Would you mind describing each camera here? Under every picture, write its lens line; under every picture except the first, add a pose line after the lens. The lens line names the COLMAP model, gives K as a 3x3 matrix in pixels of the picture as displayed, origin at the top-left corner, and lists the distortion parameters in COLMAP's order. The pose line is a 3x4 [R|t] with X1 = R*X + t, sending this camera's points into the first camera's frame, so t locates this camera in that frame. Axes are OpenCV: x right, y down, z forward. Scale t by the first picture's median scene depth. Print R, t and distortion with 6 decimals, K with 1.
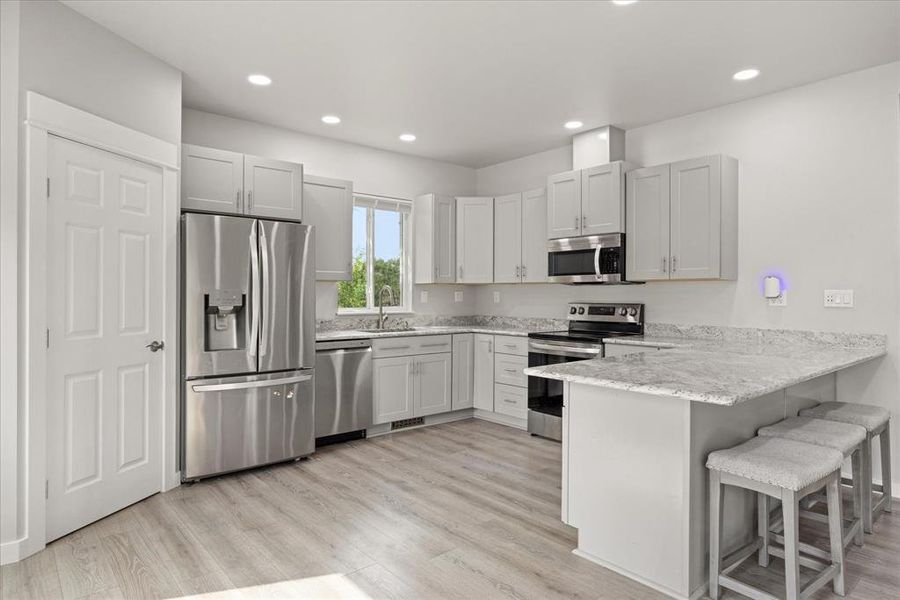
lens RADIAL K [[542.0, 0, 464.8], [0, 542.0, 289.4], [0, 0, 1]] dist [0.003569, 0.001065]
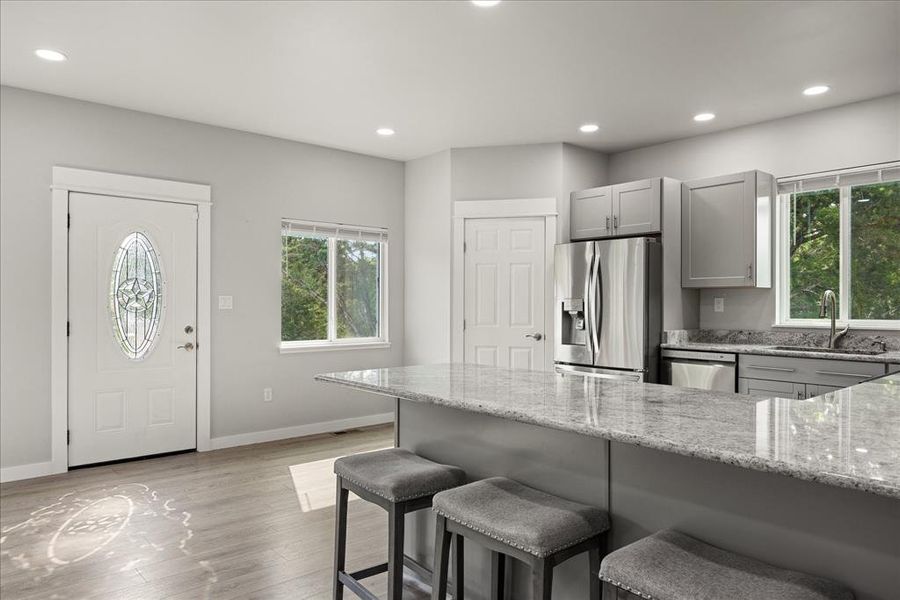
lens RADIAL K [[603.1, 0, 449.1], [0, 603.1, 309.1], [0, 0, 1]] dist [-0.001814, -0.003531]
pose [[-0.000332, -0.000764, -1.000000, 0.914272], [0.003295, 0.999994, -0.000765, 0.023696], [0.999995, -0.003295, -0.000330, 0.629935]]
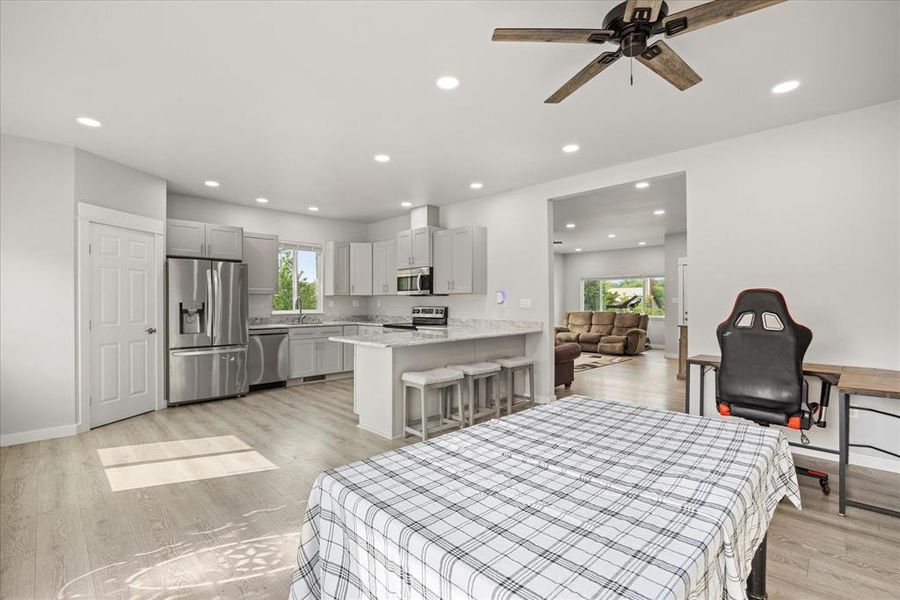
lens RADIAL K [[413.0, 0, 450.0], [0, 413.0, 300.0], [0, 0, 1]] dist [-0.002736, -0.000093]
pose [[0.997928, -0.003571, 0.064246, 0.296506], [0.003244, 0.999981, 0.005194, -0.003406], [-0.064263, -0.004975, 0.997921, -0.388139]]
